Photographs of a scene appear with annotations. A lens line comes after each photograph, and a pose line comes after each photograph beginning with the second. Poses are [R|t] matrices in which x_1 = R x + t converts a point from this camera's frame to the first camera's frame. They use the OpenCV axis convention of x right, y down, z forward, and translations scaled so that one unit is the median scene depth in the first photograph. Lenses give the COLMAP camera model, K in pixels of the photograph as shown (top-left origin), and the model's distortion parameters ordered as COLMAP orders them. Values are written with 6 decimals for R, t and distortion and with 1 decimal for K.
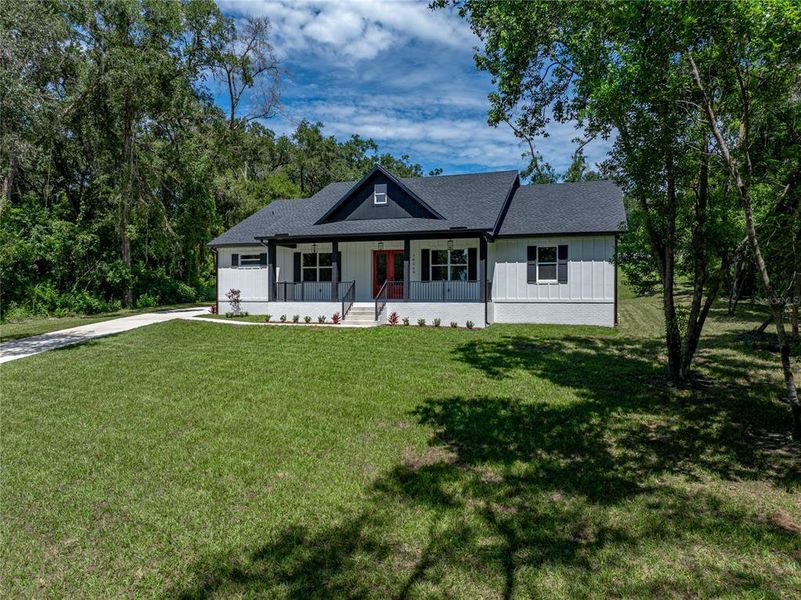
lens RADIAL K [[587.7, 0, 400.5], [0, 587.7, 300.0], [0, 0, 1]] dist [0.004870, 0.000410]
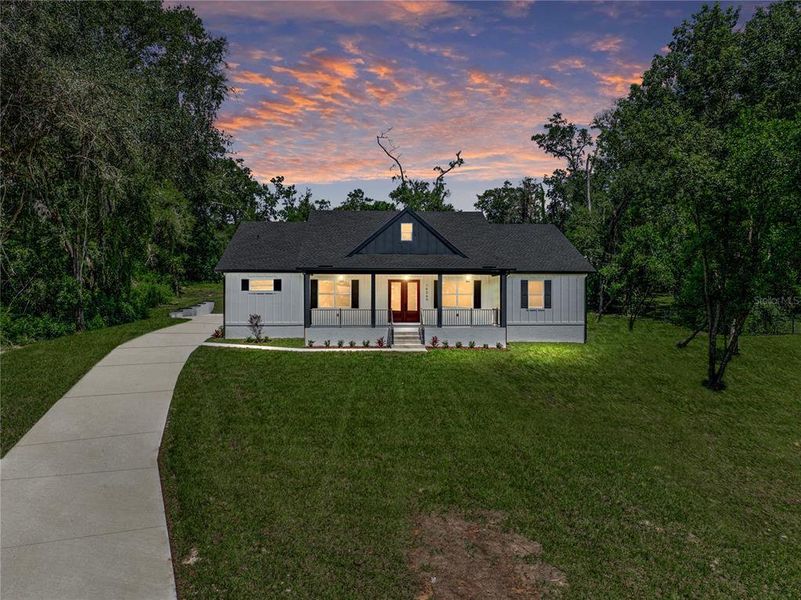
lens RADIAL K [[587.7, 0, 400.5], [0, 587.7, 300.0], [0, 0, 1]] dist [0.004870, 0.000410]
pose [[0.924417, -0.002158, 0.381377, -0.447510], [0.000484, 0.999990, 0.004486, -0.049339], [-0.381382, -0.003963, 0.924409, -0.058467]]
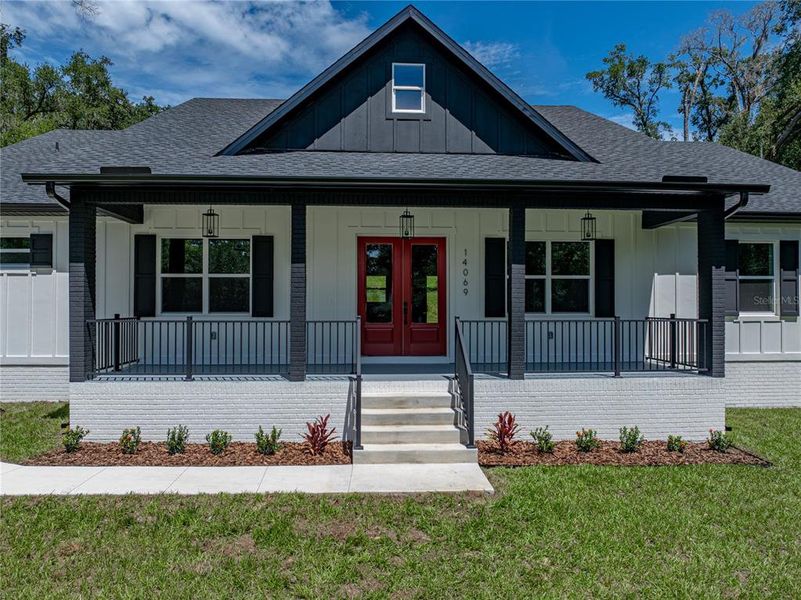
lens RADIAL K [[549.5, 0, 392.6], [0, 549.5, 304.4], [0, 0, 1]] dist [-0.011302, -0.002827]
pose [[0.932451, 0.001657, 0.361292, -0.159242], [-0.000968, 0.999997, -0.002086, -0.035236], [-0.361295, 0.001595, 0.932450, 0.616598]]
